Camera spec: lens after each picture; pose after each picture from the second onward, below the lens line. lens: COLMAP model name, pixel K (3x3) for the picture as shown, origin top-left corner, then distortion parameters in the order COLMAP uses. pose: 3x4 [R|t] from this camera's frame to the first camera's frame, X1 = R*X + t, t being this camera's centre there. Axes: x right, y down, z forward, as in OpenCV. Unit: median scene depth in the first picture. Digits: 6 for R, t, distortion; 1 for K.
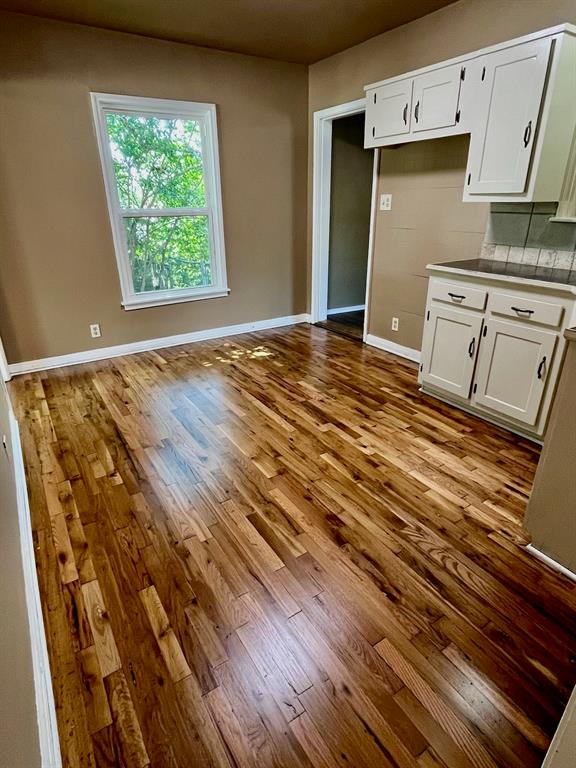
lens RADIAL K [[429.2, 0, 290.7], [0, 429.2, 383.0], [0, 0, 1]] dist [-0.002385, -0.000590]
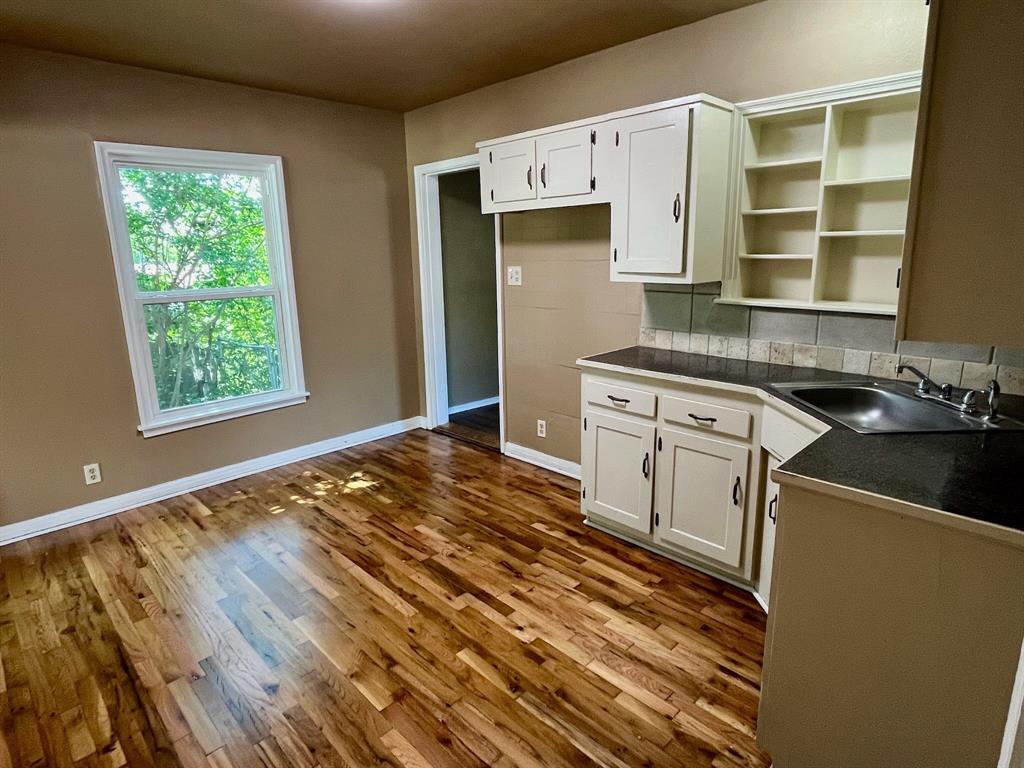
lens RADIAL K [[572.2, 0, 510.8], [0, 572.2, 377.0], [0, 0, 1]] dist [-0.002385, -0.000590]
pose [[0.979003, -0.056178, 0.195950, 0.000410], [0.091158, 0.980455, -0.174350, -0.075921], [-0.182326, 0.188551, 0.964990, 0.038816]]
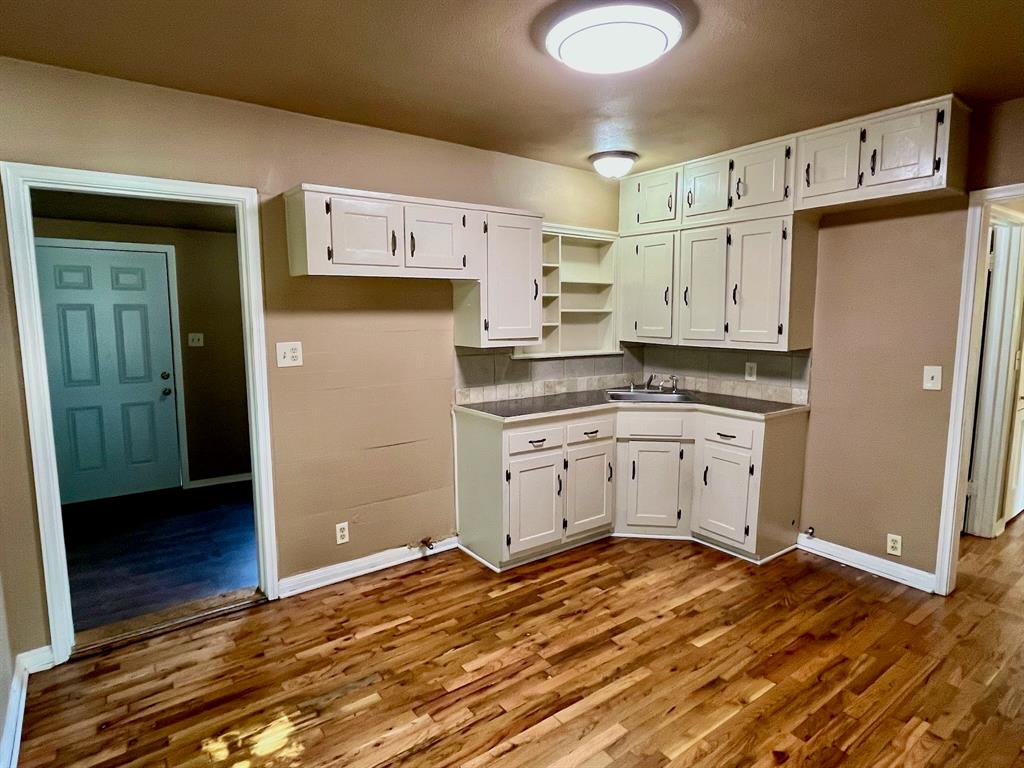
lens RADIAL K [[572.2, 0, 510.1], [0, 572.2, 379.0], [0, 0, 1]] dist [-0.002385, -0.000590]
pose [[-0.064055, -0.113383, 0.991484, -0.767527], [0.395525, 0.909275, 0.129534, -0.475407], [-0.916219, 0.400454, -0.013398, 0.949529]]
